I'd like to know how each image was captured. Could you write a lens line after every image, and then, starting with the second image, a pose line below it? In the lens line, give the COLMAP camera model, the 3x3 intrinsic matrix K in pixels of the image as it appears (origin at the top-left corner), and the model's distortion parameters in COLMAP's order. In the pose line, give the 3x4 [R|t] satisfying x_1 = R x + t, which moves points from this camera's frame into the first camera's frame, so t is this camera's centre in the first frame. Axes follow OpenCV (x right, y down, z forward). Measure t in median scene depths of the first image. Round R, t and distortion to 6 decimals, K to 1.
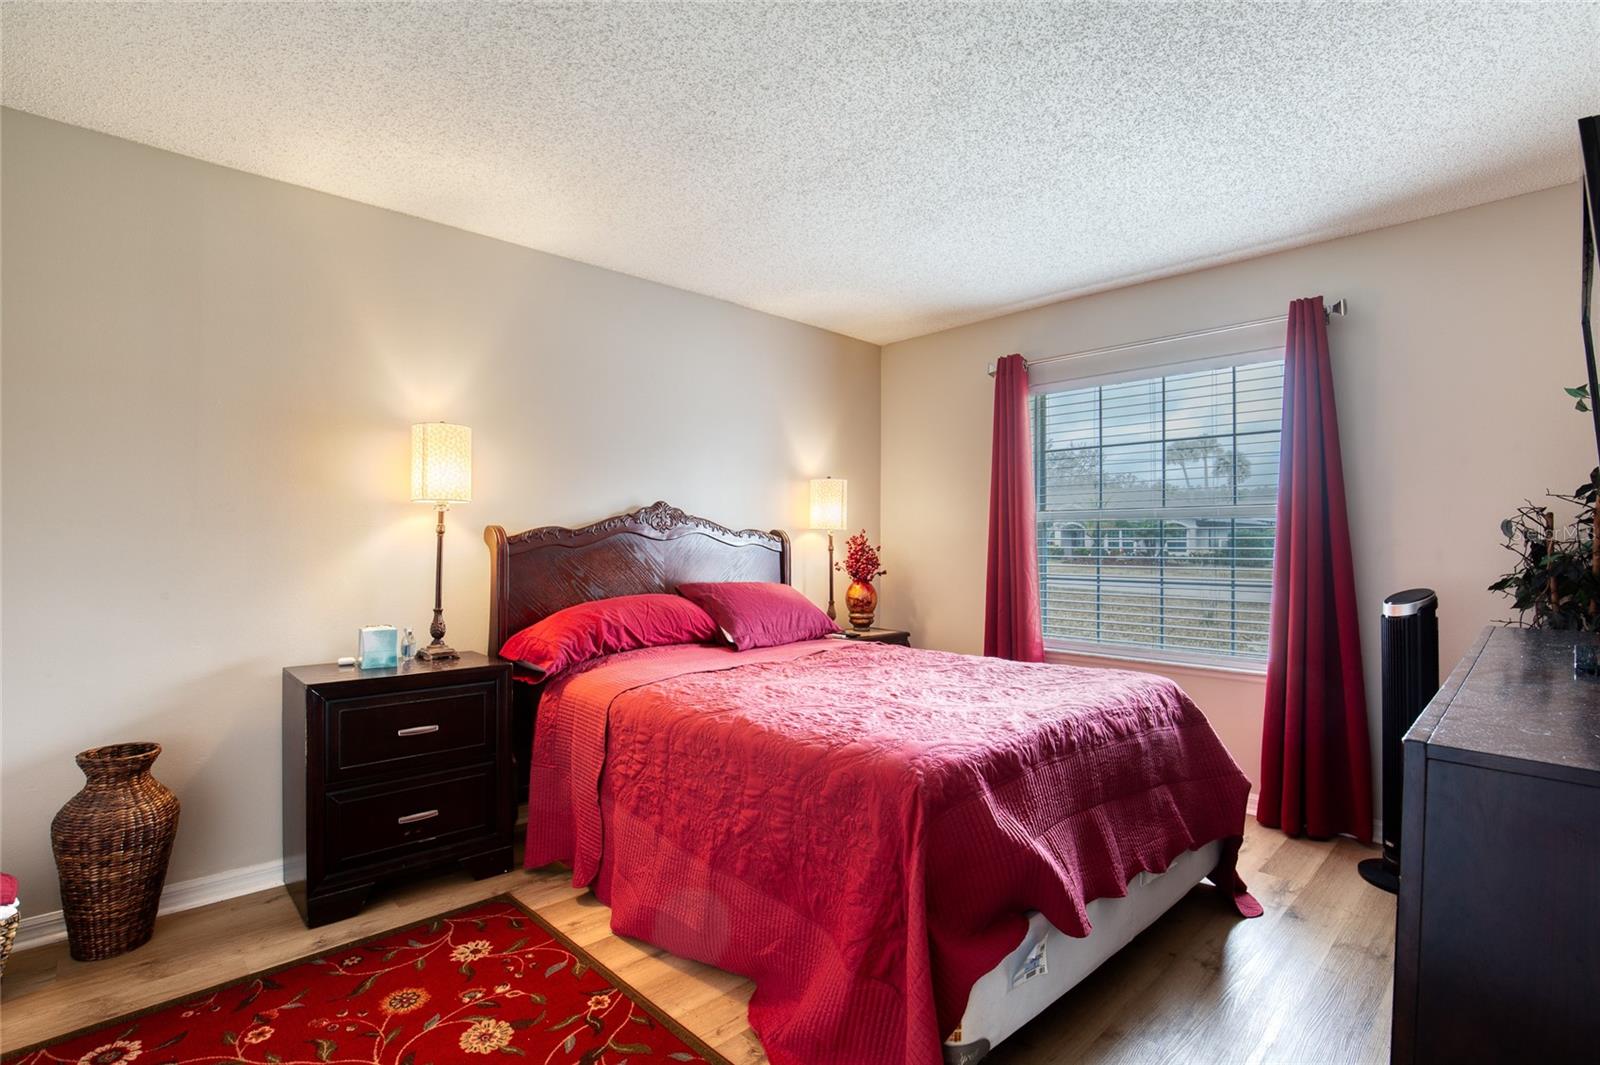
lens RADIAL K [[778.0, 0, 773.4], [0, 778.0, 541.1], [0, 0, 1]] dist [-0.043027, 0.010345]
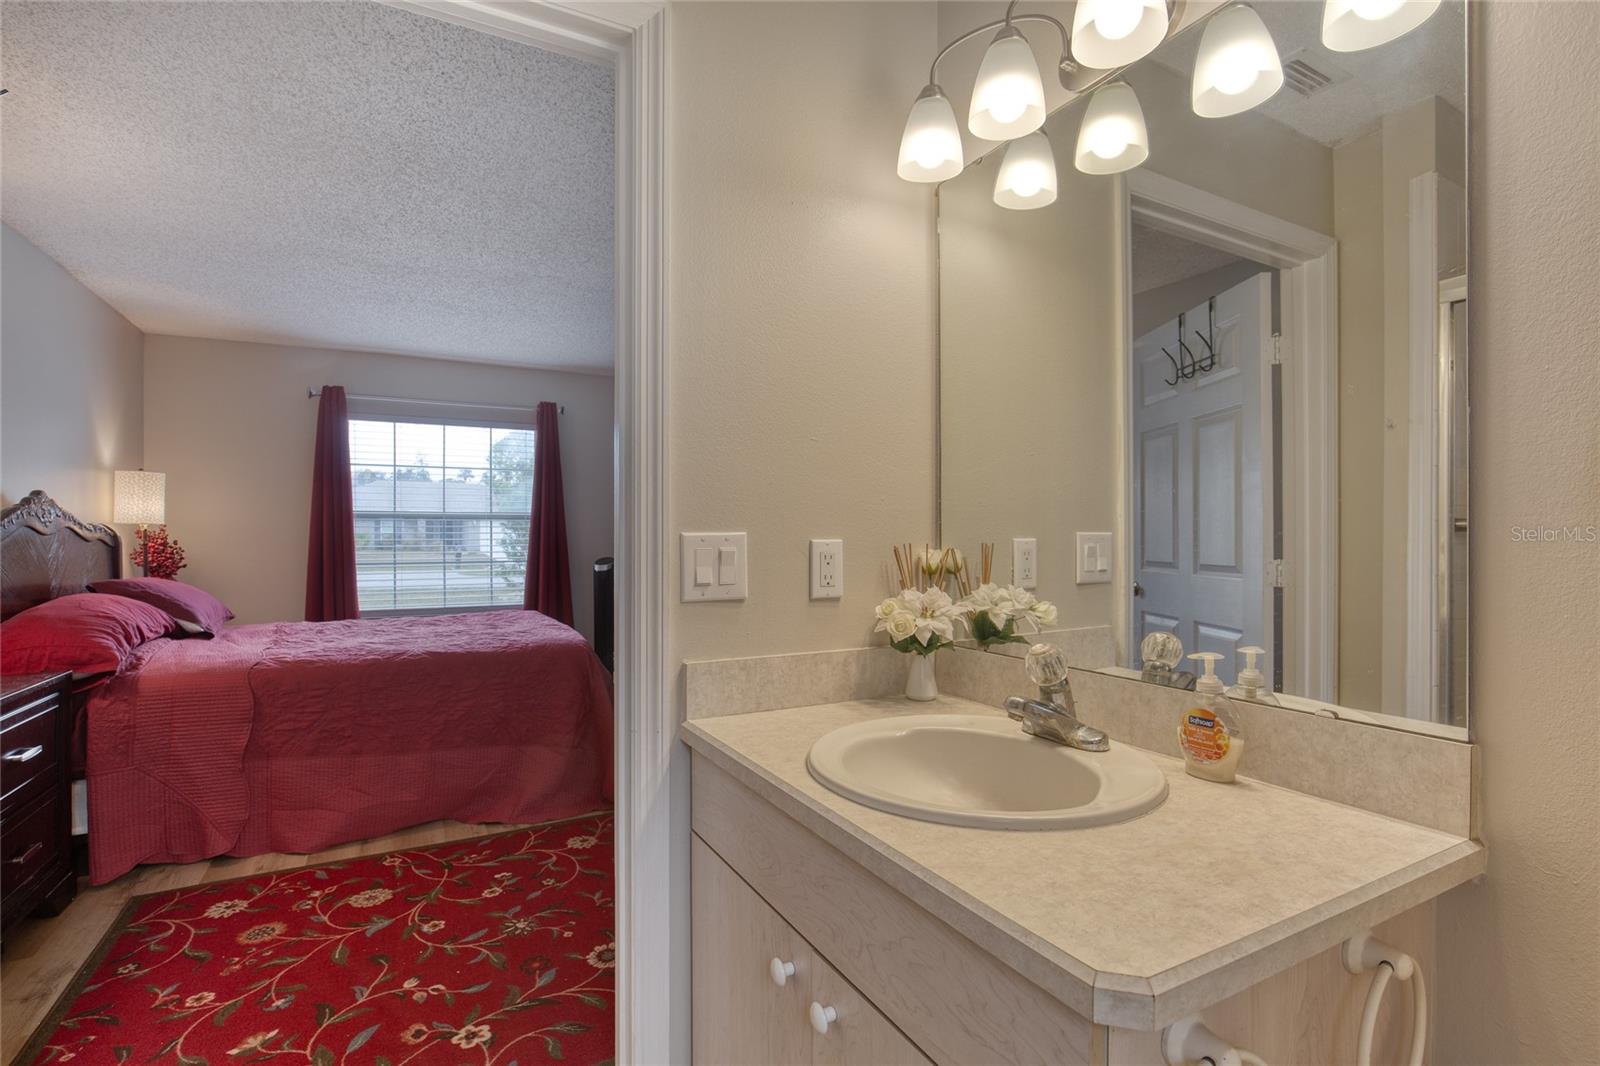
lens RADIAL K [[742.5, 0, 821.8], [0, 742.5, 538.6], [0, 0, 1]] dist [-0.029402, 0.009619]
pose [[0.235964, -0.007893, 0.971730, -1.125022], [0.001076, 0.999969, 0.007861, -0.004380], [-0.971761, -0.000810, 0.235965, -0.076295]]
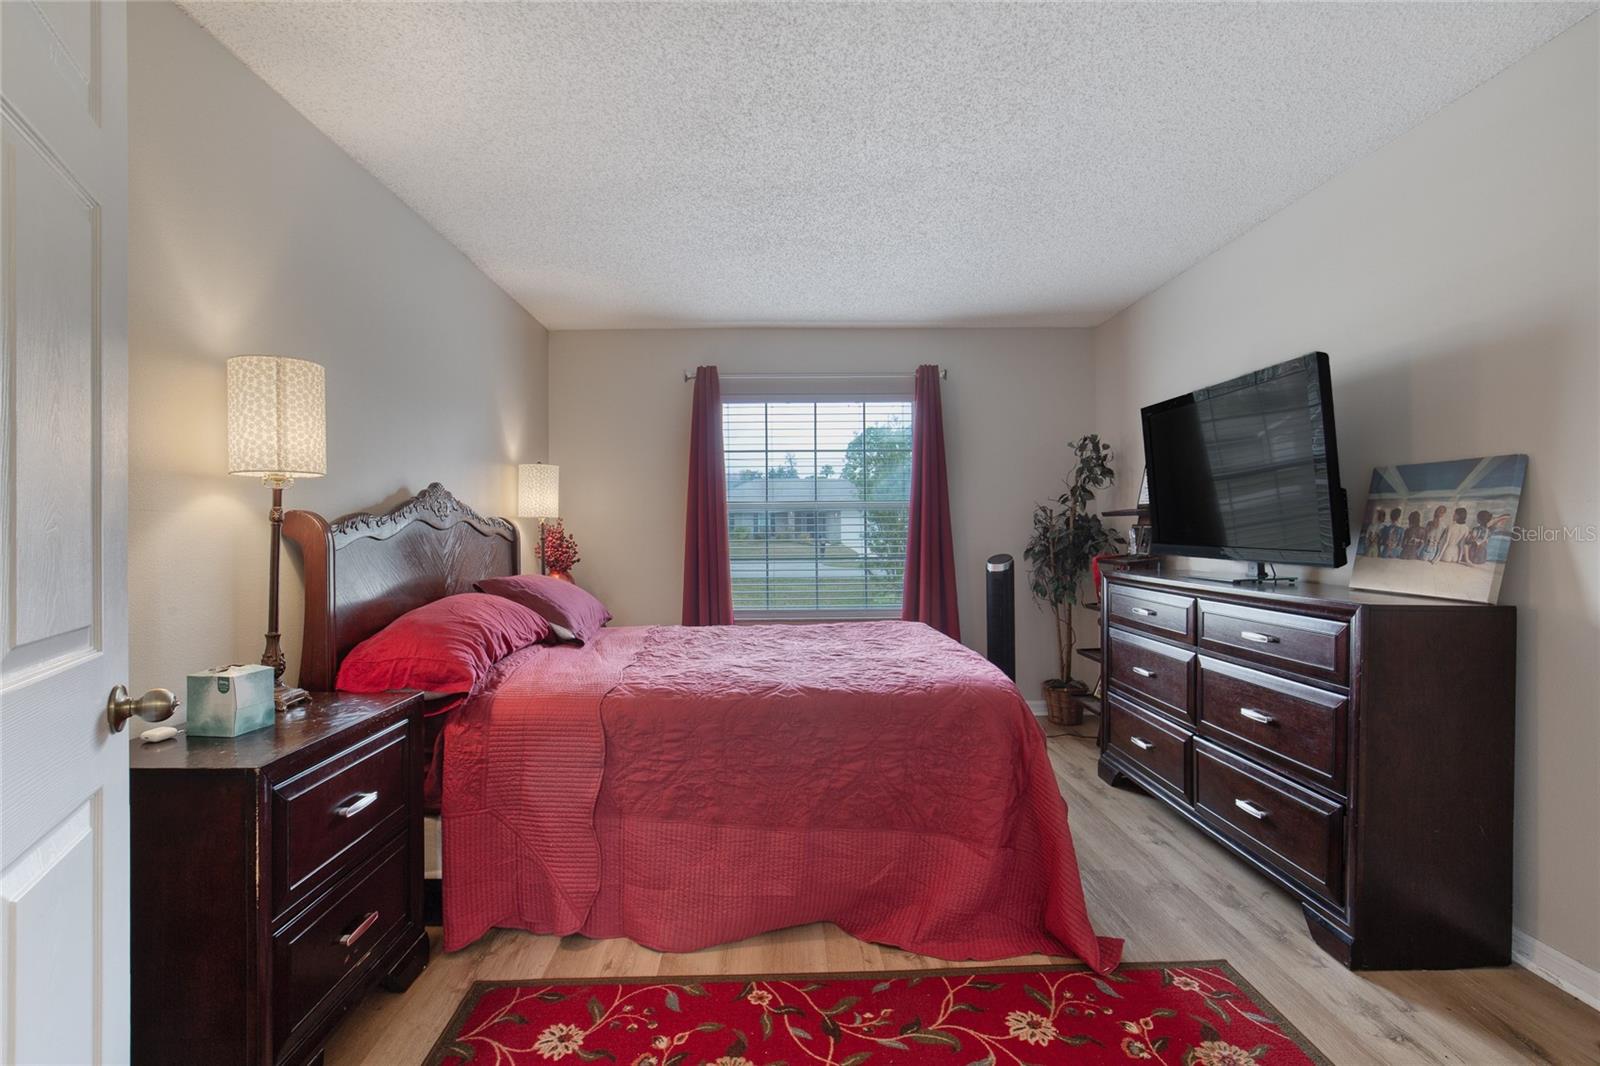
lens RADIAL K [[752.0, 0, 805.7], [0, 752.0, 534.4], [0, 0, 1]] dist [-0.011106, -0.000295]
pose [[0.656465, -0.014163, 0.754224, -0.753252], [0.009398, 0.999900, 0.010597, -0.001814], [-0.754298, 0.000131, 0.656532, 0.269239]]
